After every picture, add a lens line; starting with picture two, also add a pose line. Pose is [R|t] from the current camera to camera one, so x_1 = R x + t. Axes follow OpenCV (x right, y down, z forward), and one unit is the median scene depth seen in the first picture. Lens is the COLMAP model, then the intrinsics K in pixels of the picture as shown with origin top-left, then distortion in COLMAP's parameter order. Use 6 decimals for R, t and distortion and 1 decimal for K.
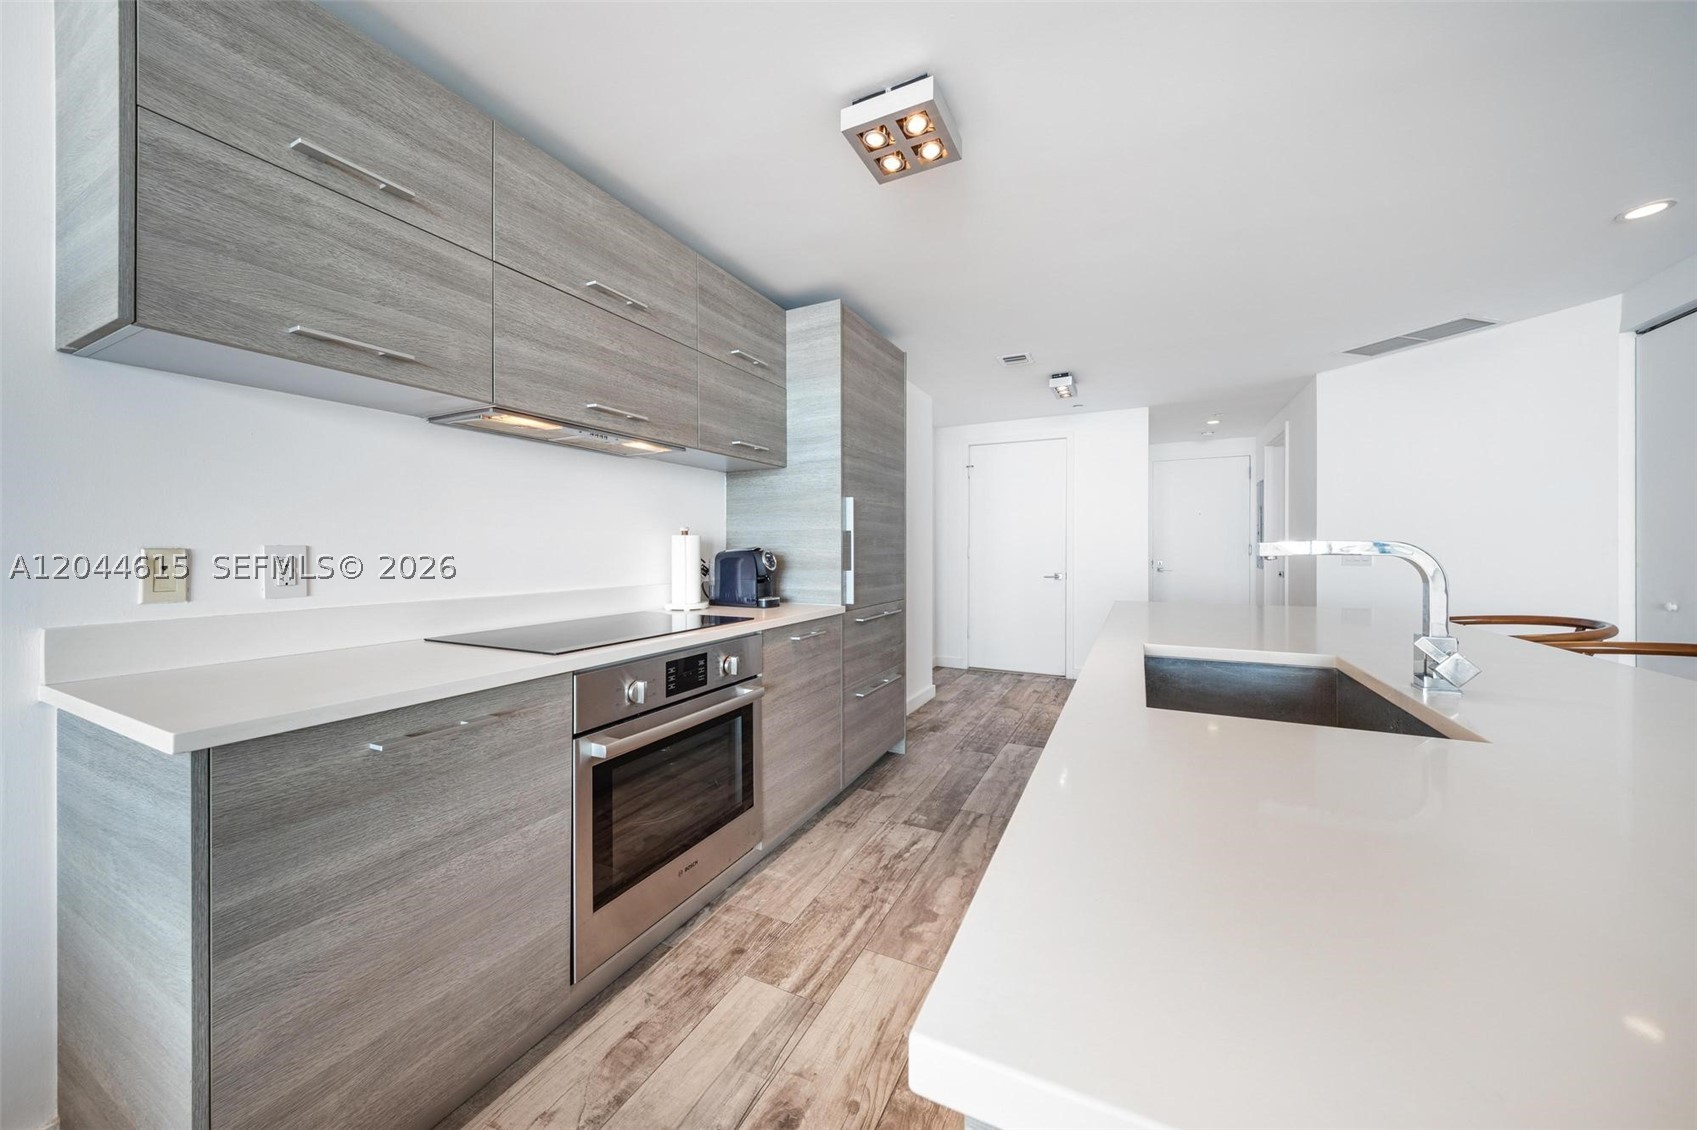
lens RADIAL K [[586.6, 0, 847.9], [0, 586.6, 549.3], [0, 0, 1]] dist [0.007010, -0.005357]
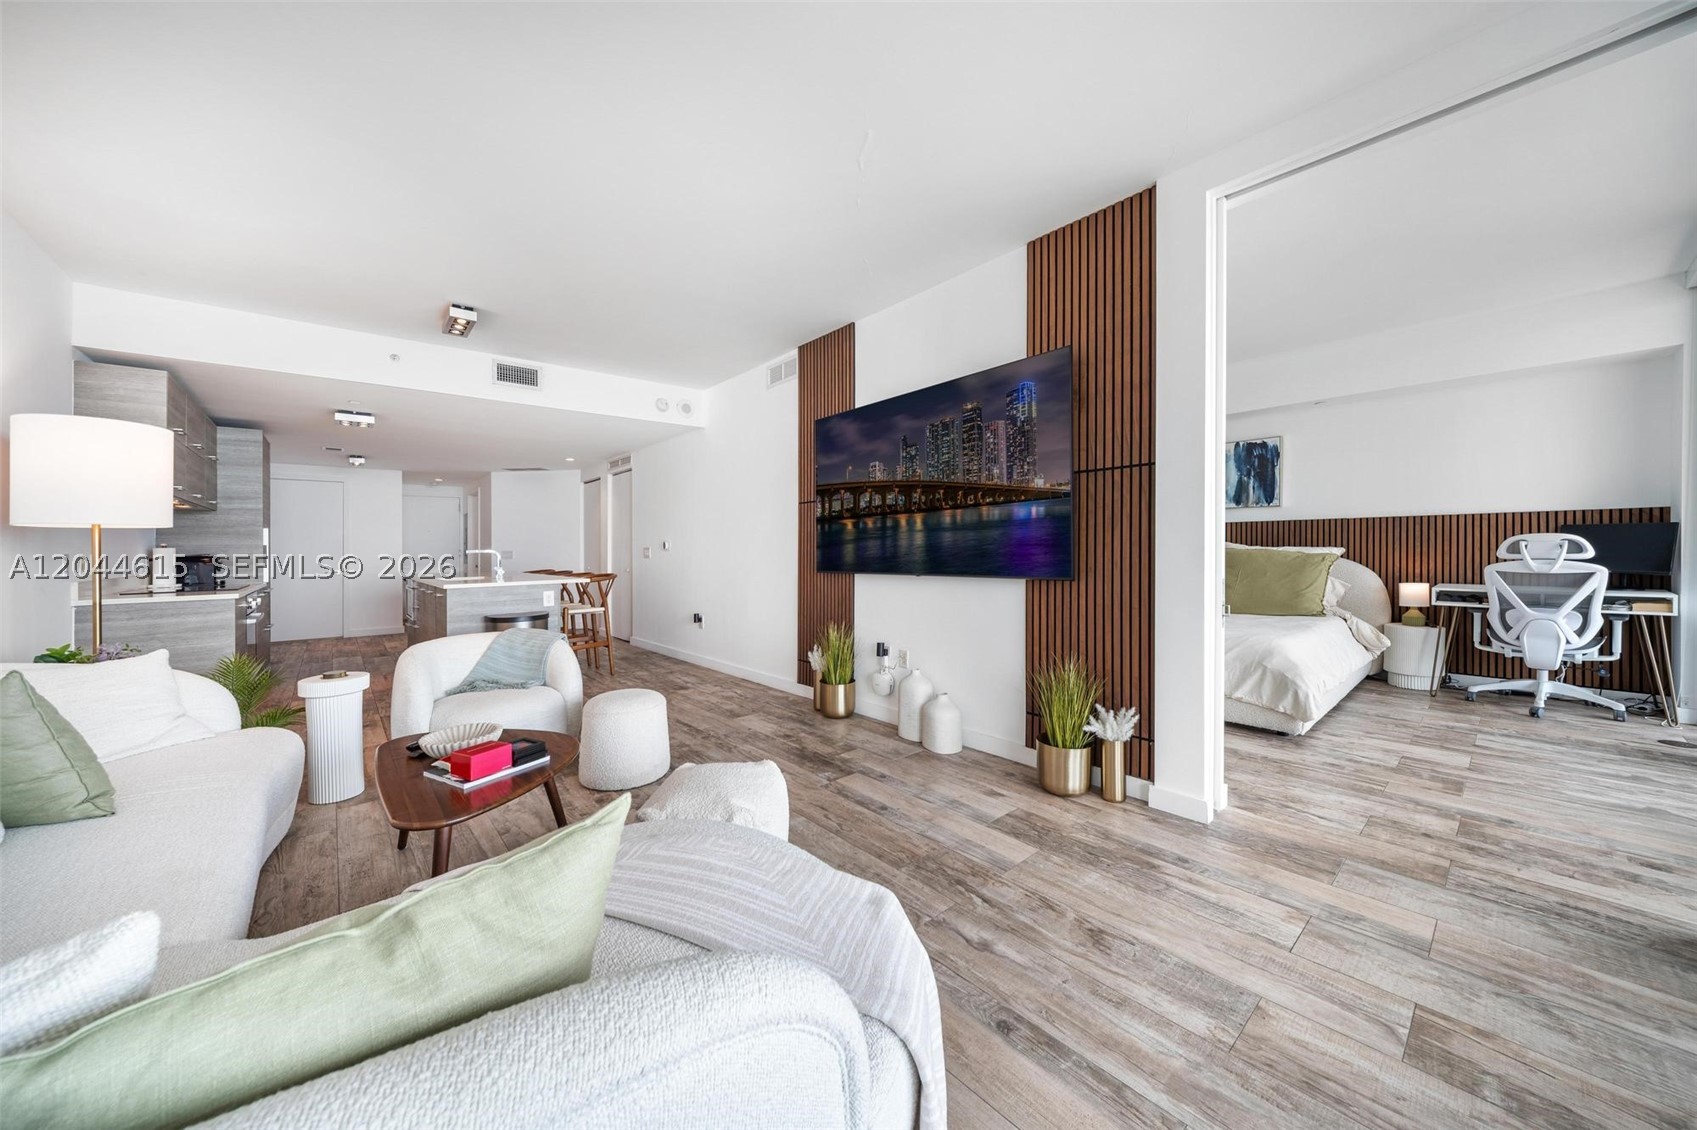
lens RADIAL K [[595.0, 0, 831.1], [0, 595.0, 552.4], [0, 0, 1]] dist [0.000512, -0.000304]
pose [[0.398104, -0.013976, 0.917234, -1.426113], [0.015286, 0.999846, 0.008600, 0.006501], [-0.917213, 0.010597, 0.398256, -2.042928]]
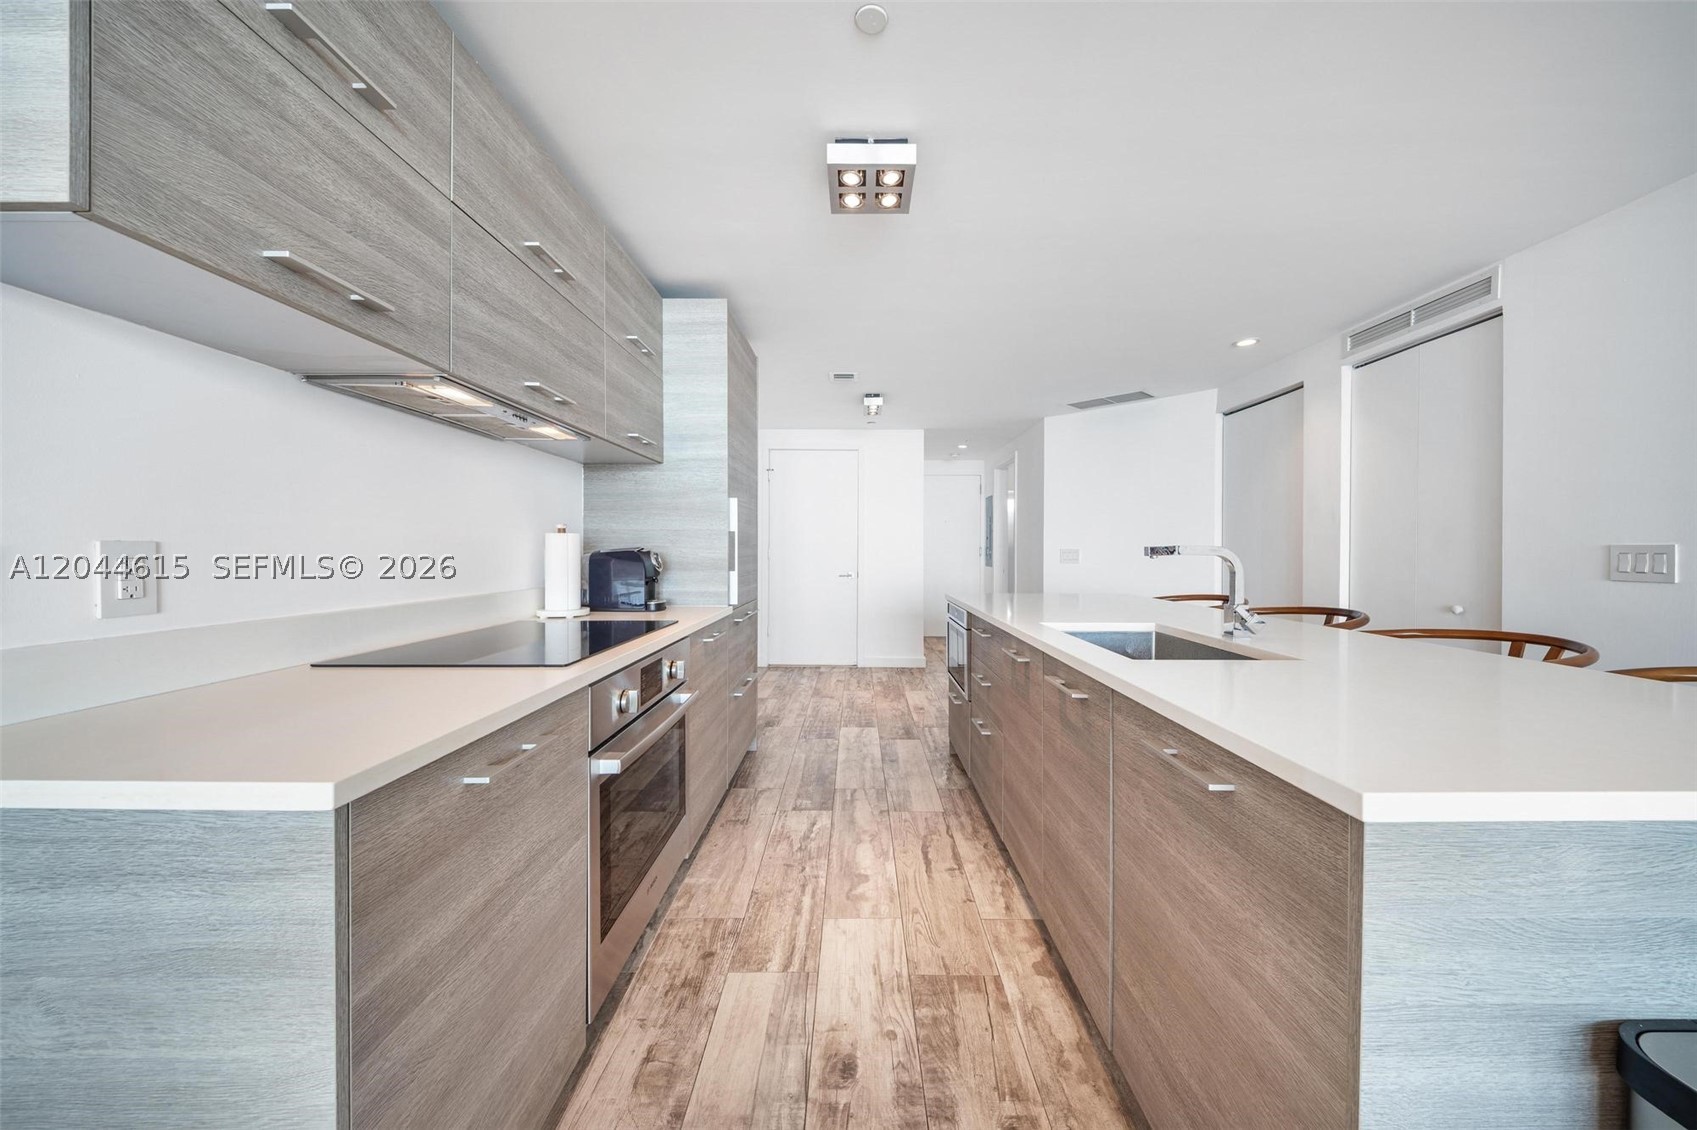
lens RADIAL K [[596.3, 0, 851.4], [0, 596.3, 551.3], [0, 0, 1]] dist [0.001660, -0.002560]
pose [[0.897008, 0.002892, 0.442004, -0.338003], [-0.003670, 0.999993, 0.000904, 0.001535], [-0.441999, -0.002433, 0.897012, -0.005387]]
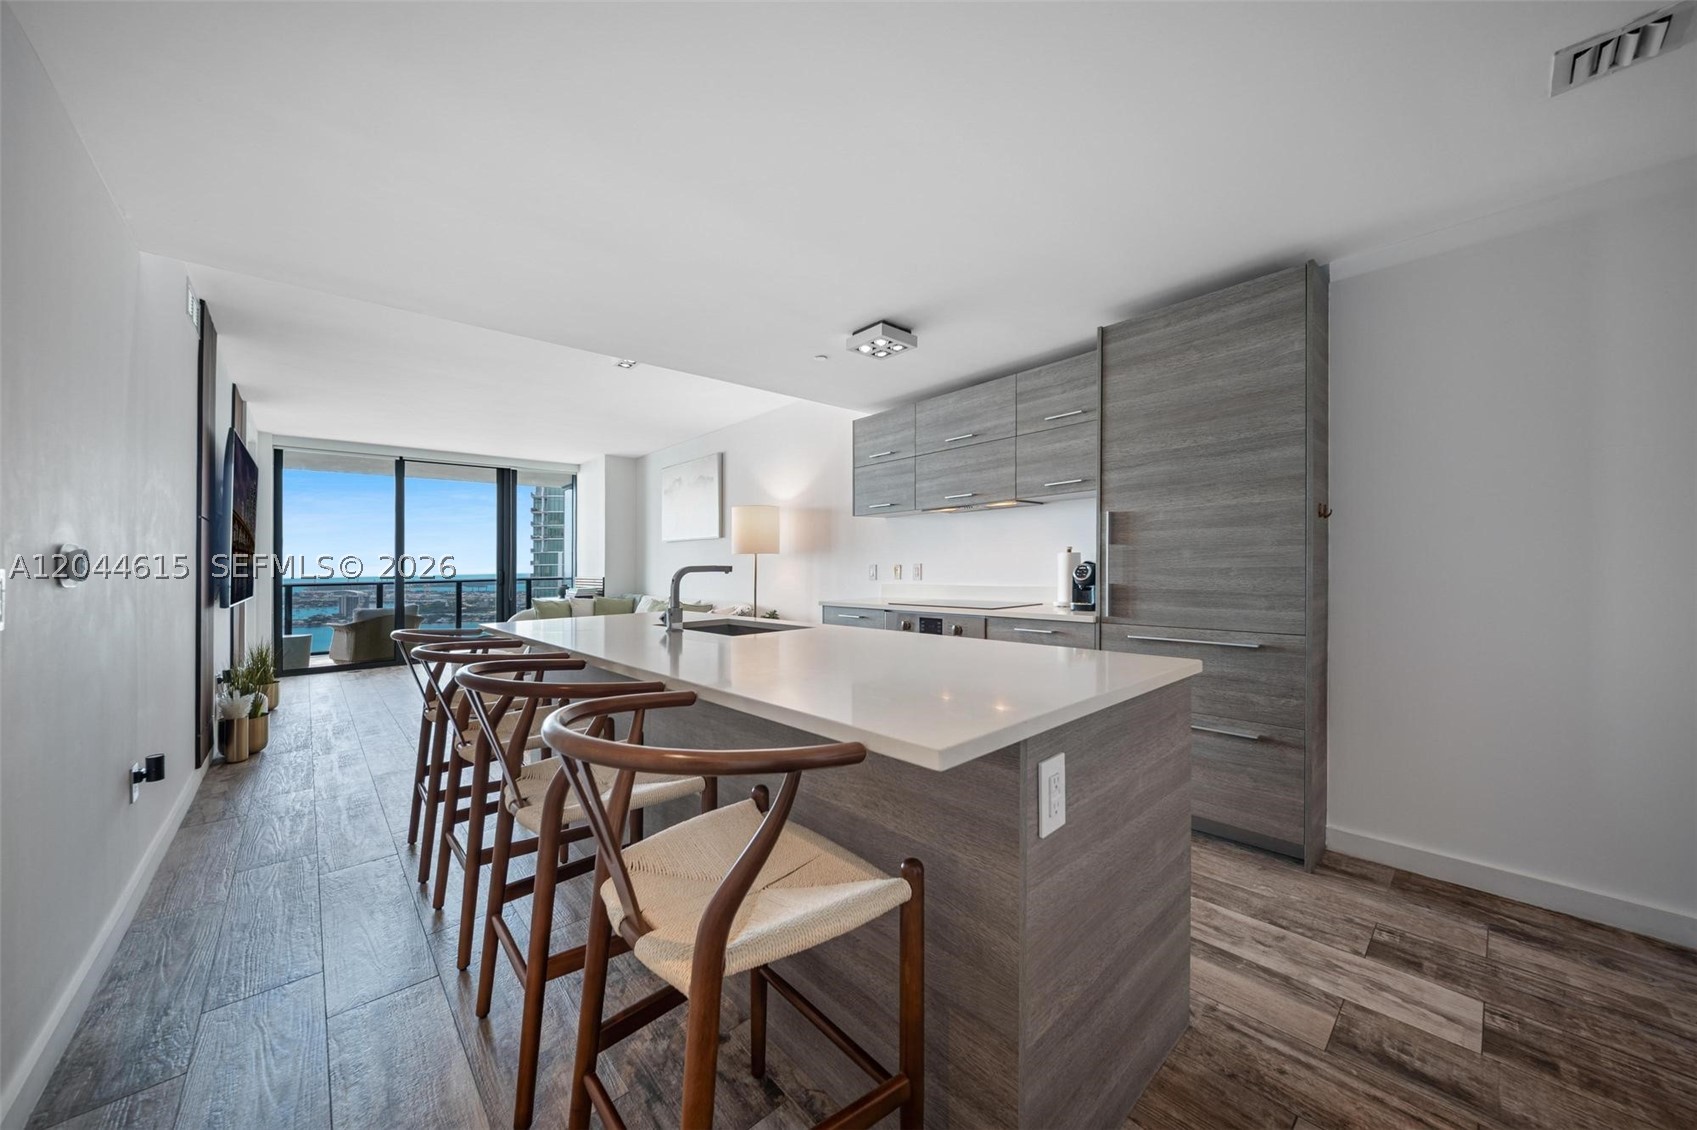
lens RADIAL K [[591.5, 0, 849.3], [0, 591.5, 542.3], [0, 0, 1]] dist [0.001491, -0.002579]
pose [[-0.364219, -0.032695, -0.930739, 1.430640], [0.014833, 0.999053, -0.040900, 0.000589], [0.931195, -0.028702, -0.363389, 1.217868]]
